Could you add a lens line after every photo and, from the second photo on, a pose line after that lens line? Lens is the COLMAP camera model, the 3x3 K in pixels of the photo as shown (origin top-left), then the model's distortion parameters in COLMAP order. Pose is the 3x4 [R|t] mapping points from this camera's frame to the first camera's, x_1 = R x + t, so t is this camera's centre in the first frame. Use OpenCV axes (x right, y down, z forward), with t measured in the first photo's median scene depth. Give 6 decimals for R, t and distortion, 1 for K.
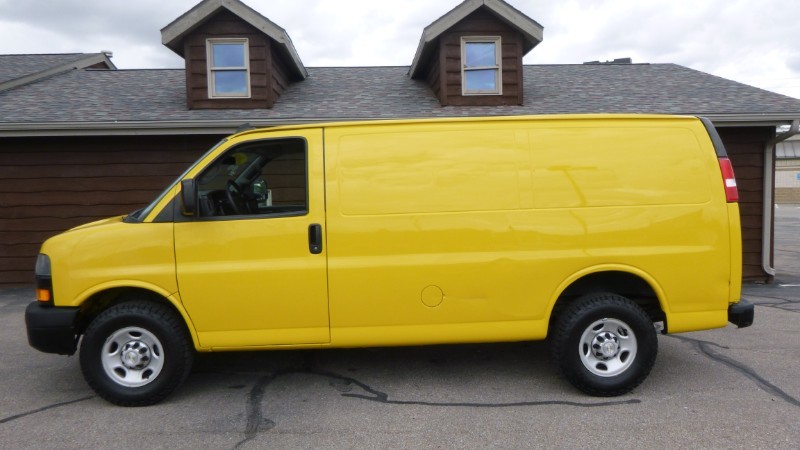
lens RADIAL K [[613.5, 0, 407.9], [0, 613.5, 227.9], [0, 0, 1]] dist [-0.015171, 0.002086]
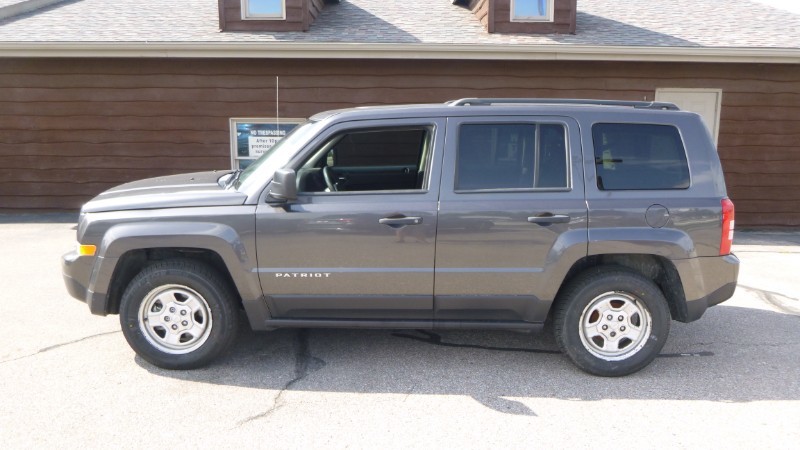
lens RADIAL K [[613.5, 0, 406.2], [0, 613.5, 224.7], [0, 0, 1]] dist [-0.015171, 0.002086]
pose [[0.998940, 0.031258, -0.033802, -0.029369], [-0.027842, 0.994875, 0.097201, 0.004998], [0.036667, -0.096157, 0.994691, 0.036435]]
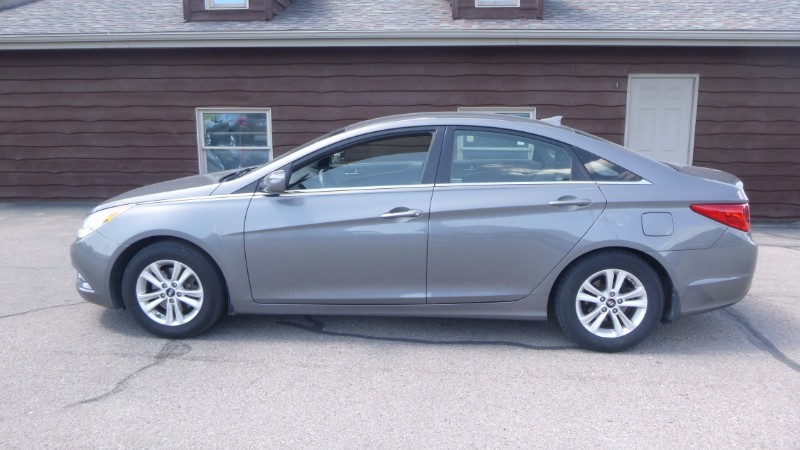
lens RADIAL K [[613.5, 0, 405.1], [0, 613.5, 224.5], [0, 0, 1]] dist [-0.015171, 0.002086]
pose [[0.994957, 0.036747, -0.093327, 0.082568], [-0.026481, 0.993694, 0.108953, 0.008353], [0.096742, -0.105932, 0.989656, 0.054306]]
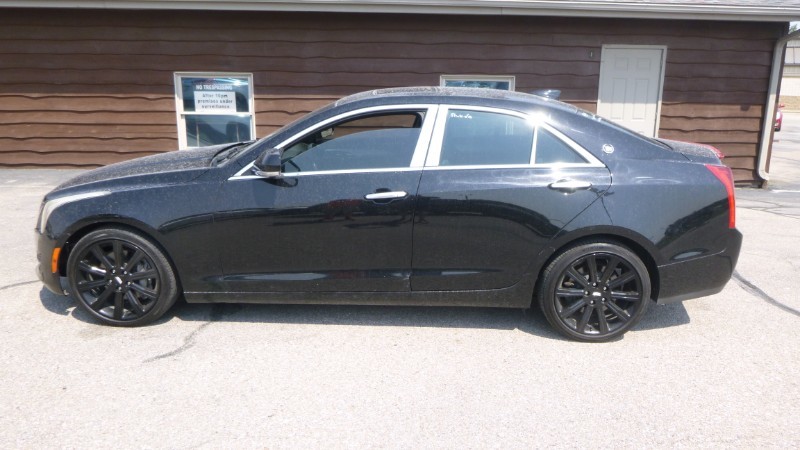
lens RADIAL K [[613.5, 0, 407.2], [0, 613.5, 230.1], [0, 0, 1]] dist [-0.015171, 0.002086]
pose [[0.999503, 0.029871, 0.010050, 0.014218], [-0.031126, 0.985618, 0.166096, 0.012312], [-0.004944, -0.166326, 0.986058, 0.024814]]
